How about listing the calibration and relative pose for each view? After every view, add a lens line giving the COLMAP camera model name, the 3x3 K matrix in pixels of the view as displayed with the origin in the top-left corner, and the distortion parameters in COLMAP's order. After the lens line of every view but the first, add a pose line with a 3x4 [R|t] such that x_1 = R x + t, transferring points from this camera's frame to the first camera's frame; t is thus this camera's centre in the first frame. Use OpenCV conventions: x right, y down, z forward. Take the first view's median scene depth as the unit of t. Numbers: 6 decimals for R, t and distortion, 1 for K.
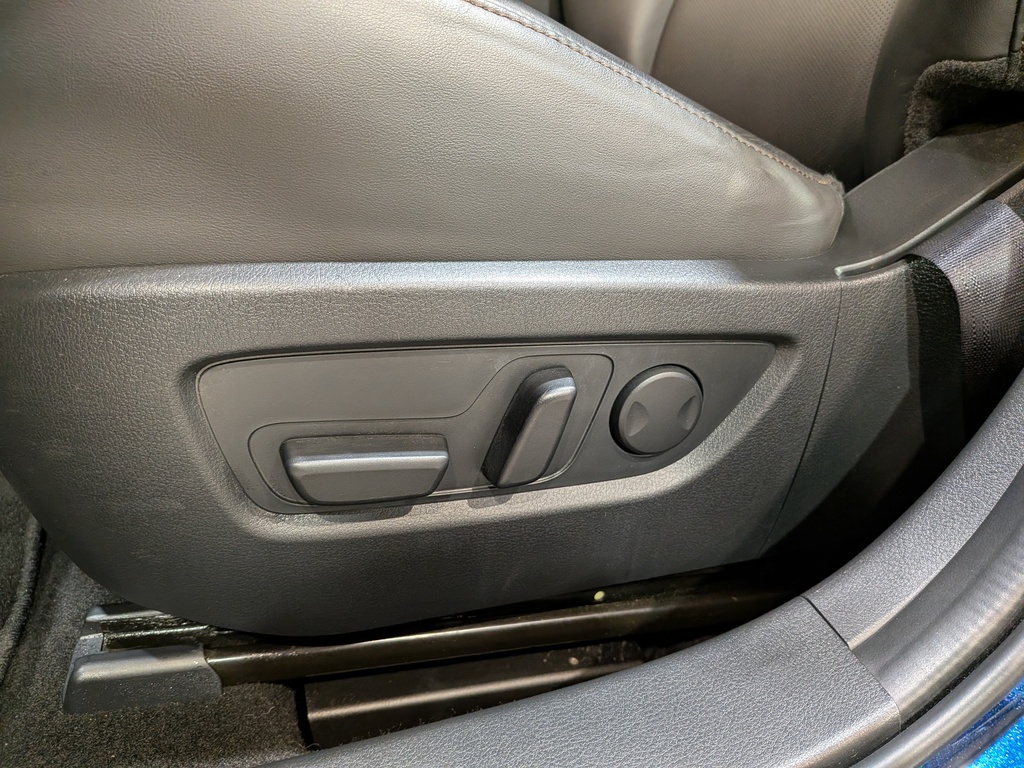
lens RADIAL K [[719.6, 0, 512.0], [0, 719.6, 384.0], [0, 0, 1]] dist [0.089099, -0.159371]
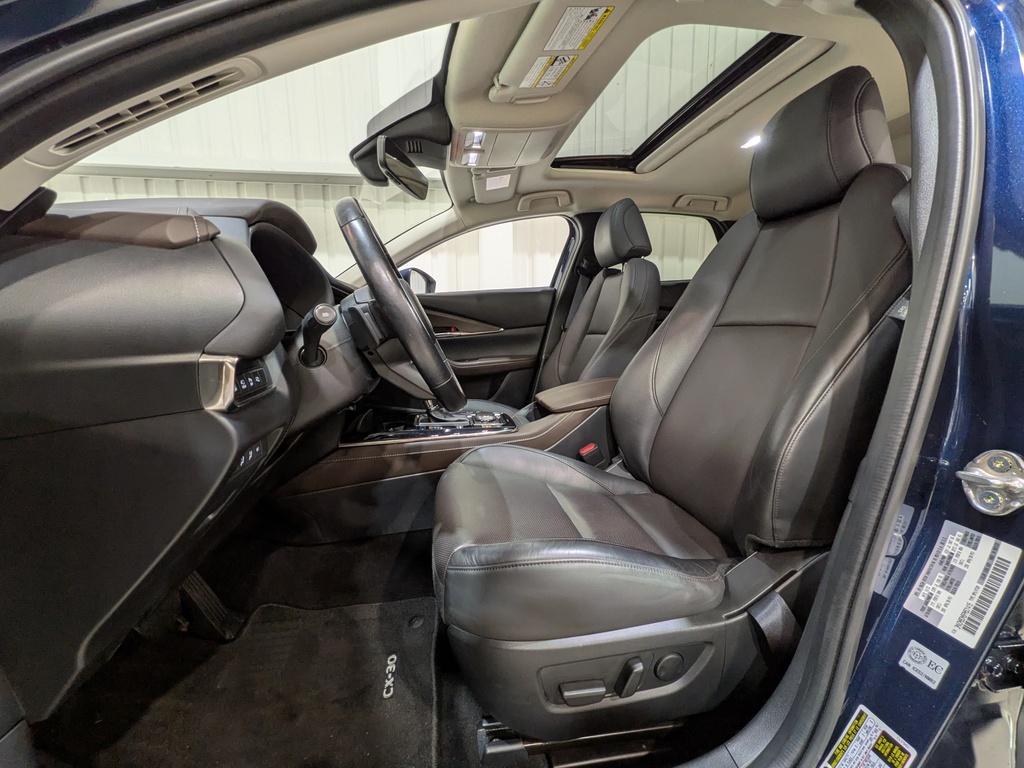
lens RADIAL K [[394.3, 0, 512.0], [0, 394.3, 384.0], [0, 0, 1]] dist [-0.000097, 0.000198]
pose [[0.989097, -0.038772, -0.142073, -0.176687], [0.001065, 0.966579, -0.256365, -0.690714], [0.147265, 0.253419, 0.956082, -1.017049]]
